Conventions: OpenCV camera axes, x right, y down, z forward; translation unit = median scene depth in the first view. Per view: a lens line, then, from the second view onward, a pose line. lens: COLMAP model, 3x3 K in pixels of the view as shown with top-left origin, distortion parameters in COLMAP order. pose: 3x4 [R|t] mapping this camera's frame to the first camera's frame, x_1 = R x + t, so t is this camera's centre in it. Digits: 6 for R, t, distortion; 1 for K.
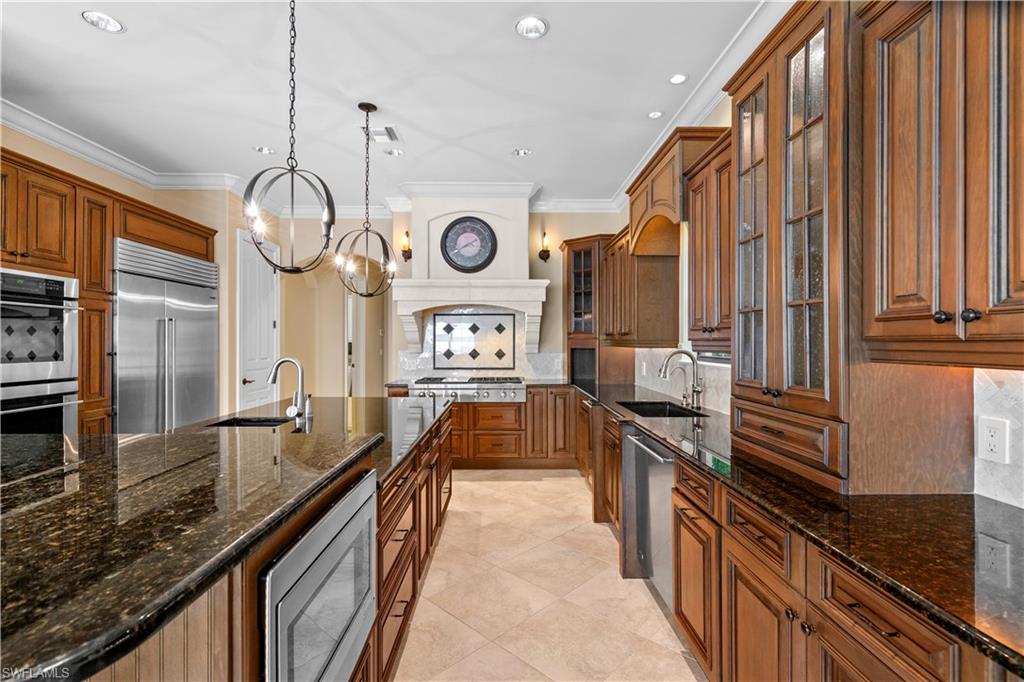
lens RADIAL K [[470.2, 0, 512.4], [0, 470.2, 340.8], [0, 0, 1]] dist [-0.003380, -0.000133]
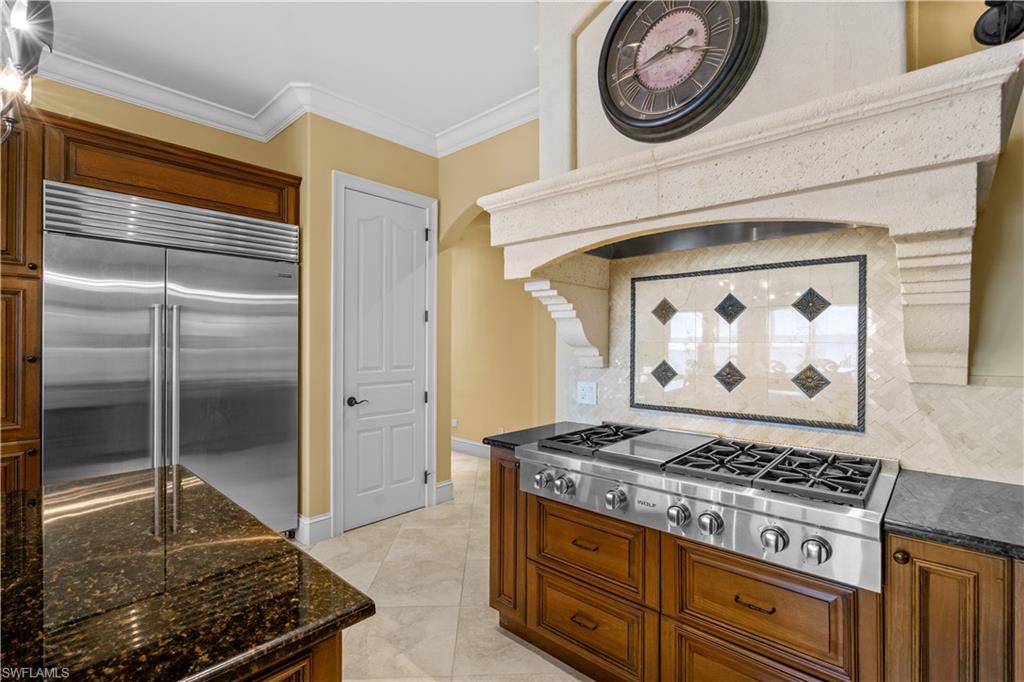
lens RADIAL K [[470.2, 0, 512.2], [0, 470.2, 341.3], [0, 0, 1]] dist [-0.003380, -0.000133]
pose [[0.727199, 0.001395, -0.686426, 0.054311], [-0.002522, 0.999997, -0.000640, 0.001470], [0.686422, 0.002196, 0.727200, 0.681240]]
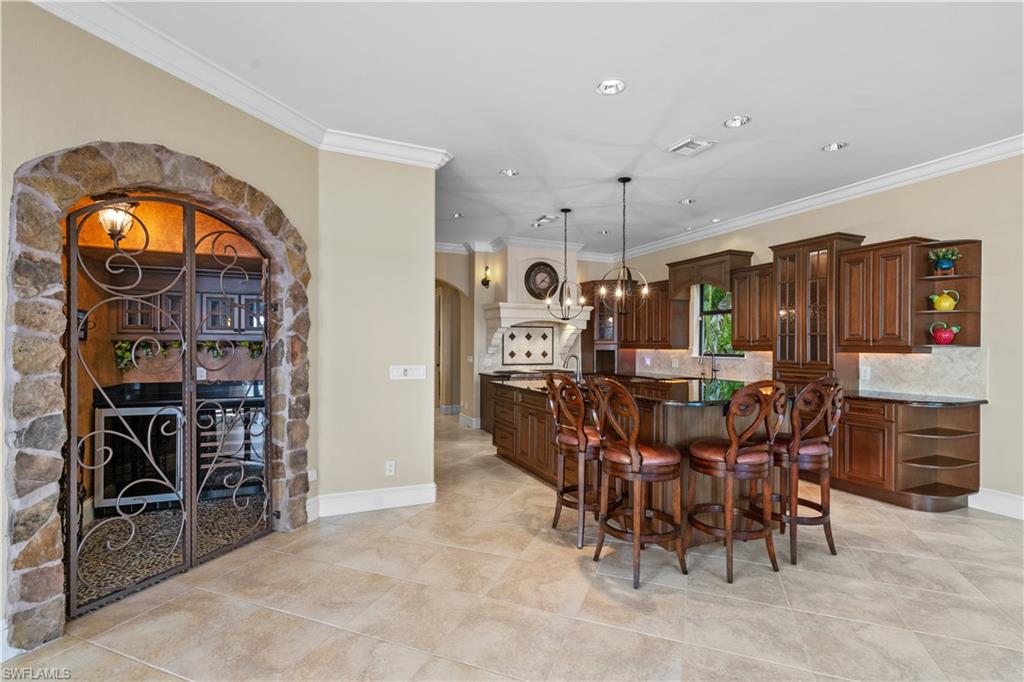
lens RADIAL K [[470.2, 0, 513.2], [0, 470.2, 344.2], [0, 0, 1]] dist [-0.003380, -0.000133]
pose [[0.926870, 0.003328, 0.375368, -0.737641], [-0.003305, 0.999994, -0.000705, -0.001273], [-0.375368, -0.000587, 0.926876, -0.347251]]
